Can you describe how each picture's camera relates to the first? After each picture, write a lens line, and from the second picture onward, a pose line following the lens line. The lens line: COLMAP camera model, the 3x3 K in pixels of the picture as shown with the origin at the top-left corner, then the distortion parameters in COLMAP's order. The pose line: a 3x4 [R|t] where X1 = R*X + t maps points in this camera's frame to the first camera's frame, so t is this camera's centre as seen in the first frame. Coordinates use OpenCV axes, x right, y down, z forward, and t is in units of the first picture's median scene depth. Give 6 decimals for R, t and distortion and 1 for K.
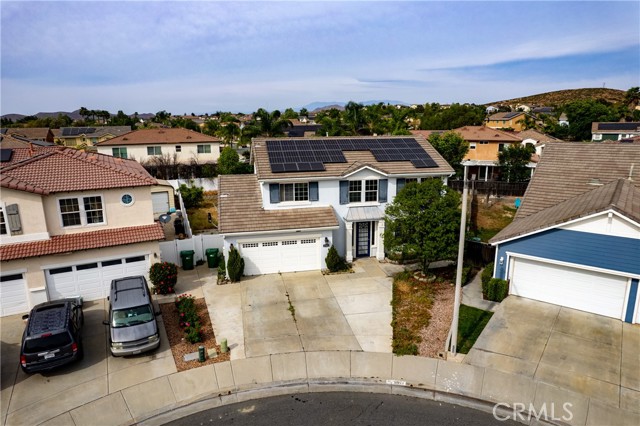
lens RADIAL K [[417.9, 0, 317.0], [0, 417.9, 214.7], [0, 0, 1]] dist [-0.043534, 0.041851]
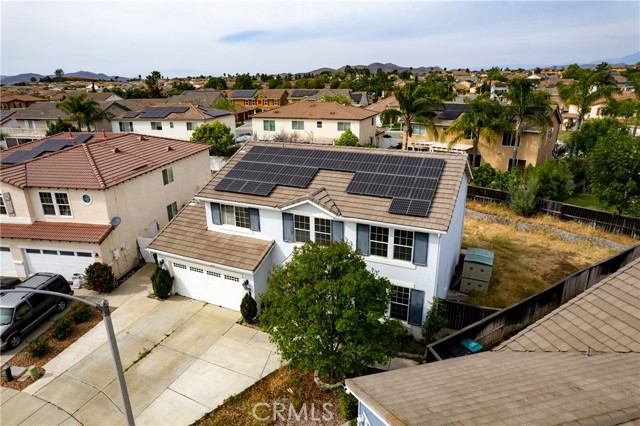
lens RADIAL K [[417.9, 0, 320.3], [0, 417.9, 214.0], [0, 0, 1]] dist [-0.043534, 0.041851]
pose [[0.784142, 0.195615, -0.588945, 0.660892], [-0.129598, 0.979714, 0.152855, -0.240820], [0.606898, -0.043534, 0.793586, 0.506906]]
